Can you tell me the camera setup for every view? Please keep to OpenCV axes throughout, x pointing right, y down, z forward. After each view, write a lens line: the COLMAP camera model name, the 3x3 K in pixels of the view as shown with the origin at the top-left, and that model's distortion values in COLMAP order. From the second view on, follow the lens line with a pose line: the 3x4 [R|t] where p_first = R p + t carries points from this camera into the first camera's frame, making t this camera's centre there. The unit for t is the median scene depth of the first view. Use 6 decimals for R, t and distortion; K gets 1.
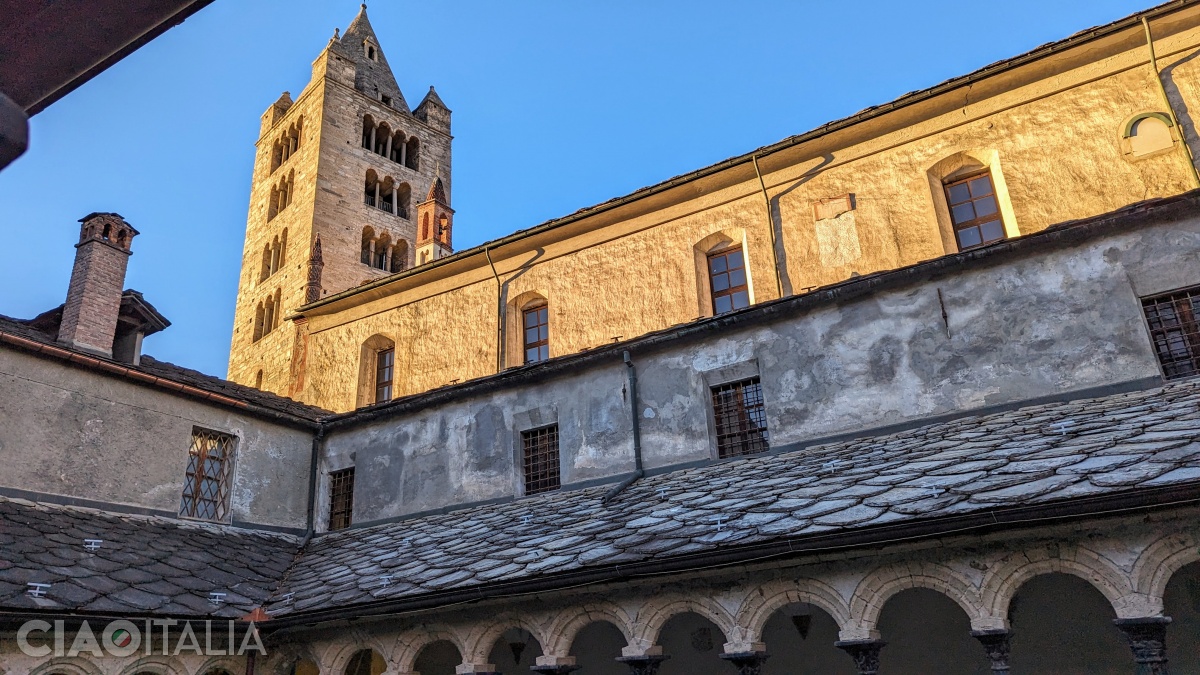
lens RADIAL K [[861.0, 0, 600.0], [0, 861.0, 337.5], [0, 0, 1]] dist [0.086334, -0.000242]
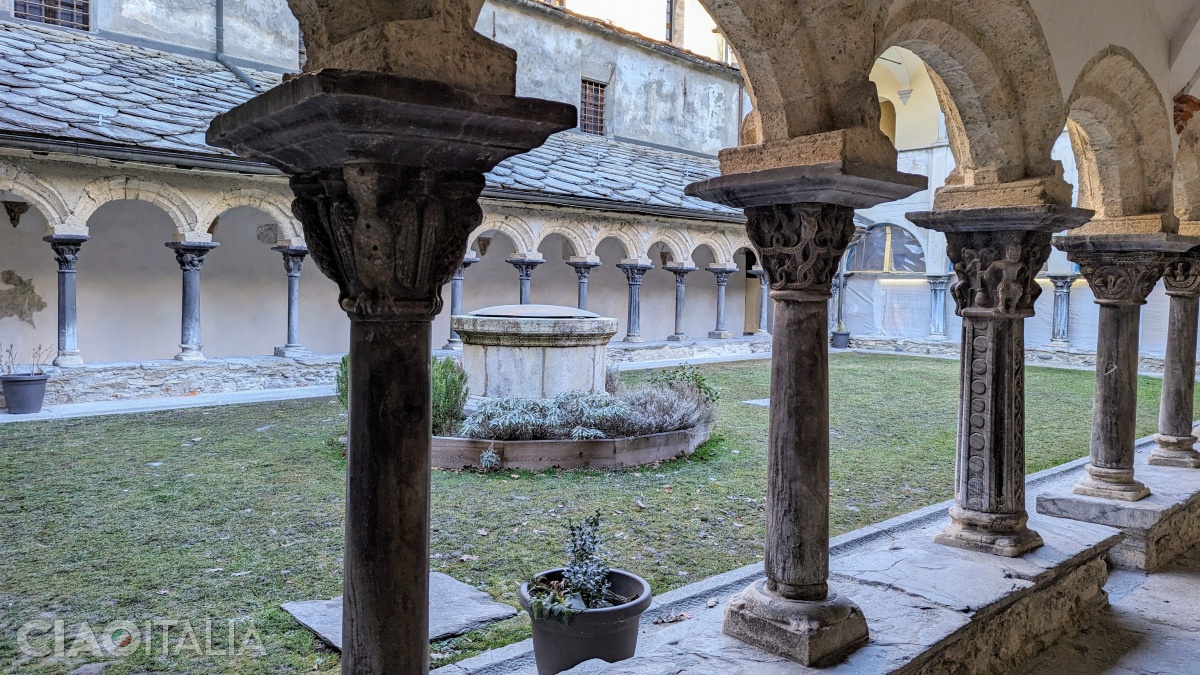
lens RADIAL K [[861.0, 0, 600.0], [0, 861.0, 337.5], [0, 0, 1]] dist [0.086334, -0.000242]
pose [[0.293245, 0.015663, 0.955909, -0.746935], [-0.396581, 0.911775, 0.106720, 0.172357], [-0.869903, -0.410391, 0.273585, 0.269144]]
